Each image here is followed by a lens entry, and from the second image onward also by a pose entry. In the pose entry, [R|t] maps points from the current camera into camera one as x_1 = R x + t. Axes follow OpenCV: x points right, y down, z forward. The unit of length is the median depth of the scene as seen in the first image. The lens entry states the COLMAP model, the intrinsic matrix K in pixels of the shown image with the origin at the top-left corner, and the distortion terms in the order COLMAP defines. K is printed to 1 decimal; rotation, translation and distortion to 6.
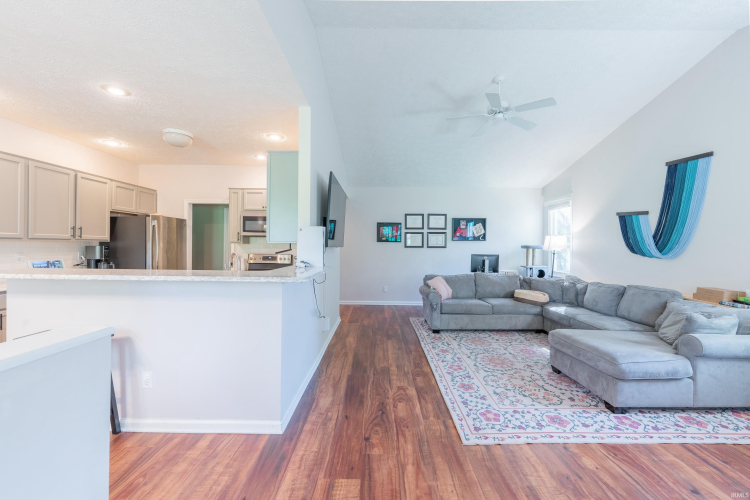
lens RADIAL K [[301.8, 0, 377.9], [0, 301.8, 248.5], [0, 0, 1]] dist [-0.000028, -0.000047]
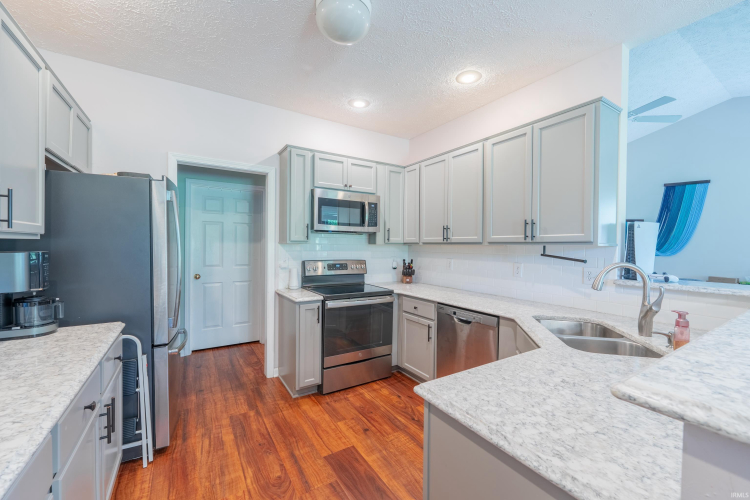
lens RADIAL K [[302.0, 0, 375.0], [0, 302.0, 250.0], [0, 0, 1]] dist [0.000042, -0.000190]
pose [[0.842807, -0.010374, 0.538115, -0.817442], [0.003034, 0.999890, 0.014524, -0.015019], [-0.538207, -0.010608, 0.842746, 0.539912]]
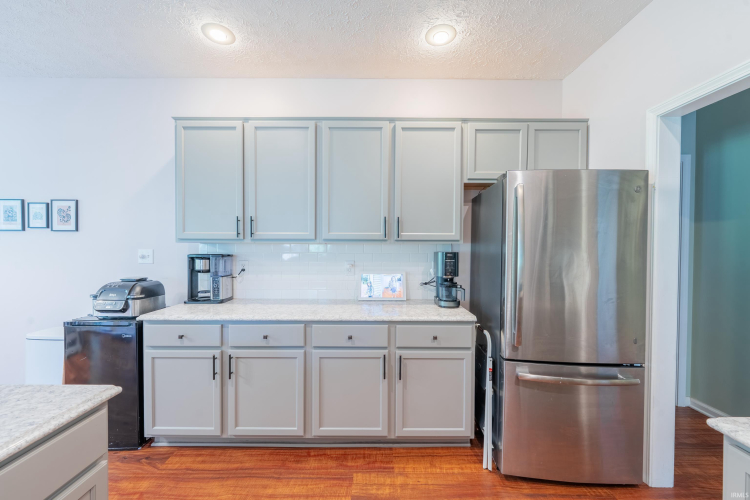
lens RADIAL K [[309.8, 0, 375.0], [0, 309.8, 247.5], [0, 0, 1]] dist [0.001237, 0.000166]
pose [[0.003808, -0.008187, -0.999959, -0.403399], [-0.013434, 0.999876, -0.008237, -0.010681], [0.999903, 0.013464, 0.003698, 0.928423]]
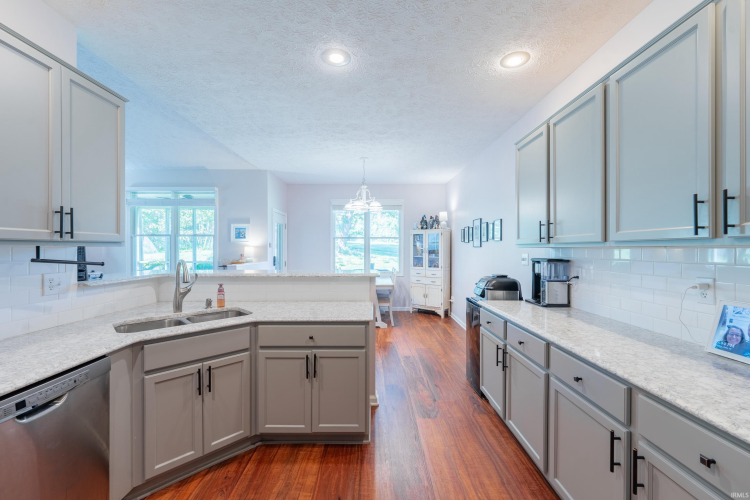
lens RADIAL K [[306.5, 0, 376.6], [0, 306.5, 246.3], [0, 0, 1]] dist [-0.000882, -0.000404]
pose [[-0.999795, -0.012362, -0.016020, -0.657548], [-0.012352, 0.999923, -0.000737, -0.018640], [0.016027, -0.000539, -0.999871, 1.229258]]
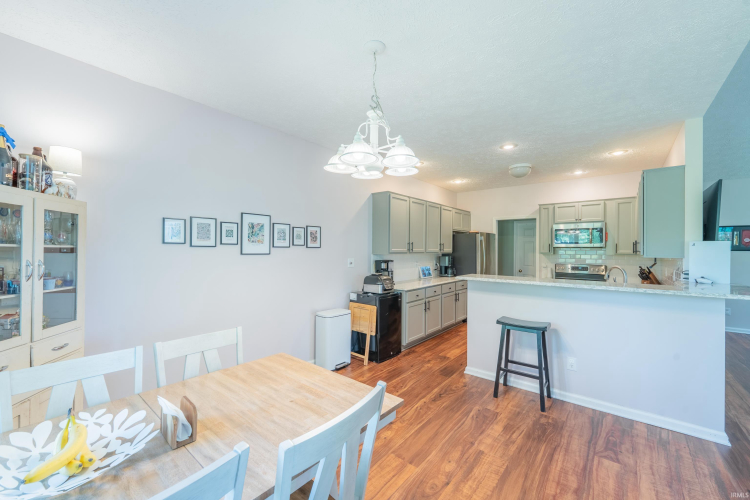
lens RADIAL K [[302.0, 0, 375.0], [0, 302.0, 250.0], [0, 0, 1]] dist [0.000042, -0.000190]
pose [[0.777576, -0.005799, -0.628762, -0.325930], [-0.001095, 0.999943, -0.010577, -0.024275], [0.628788, 0.008912, 0.777526, -0.307115]]
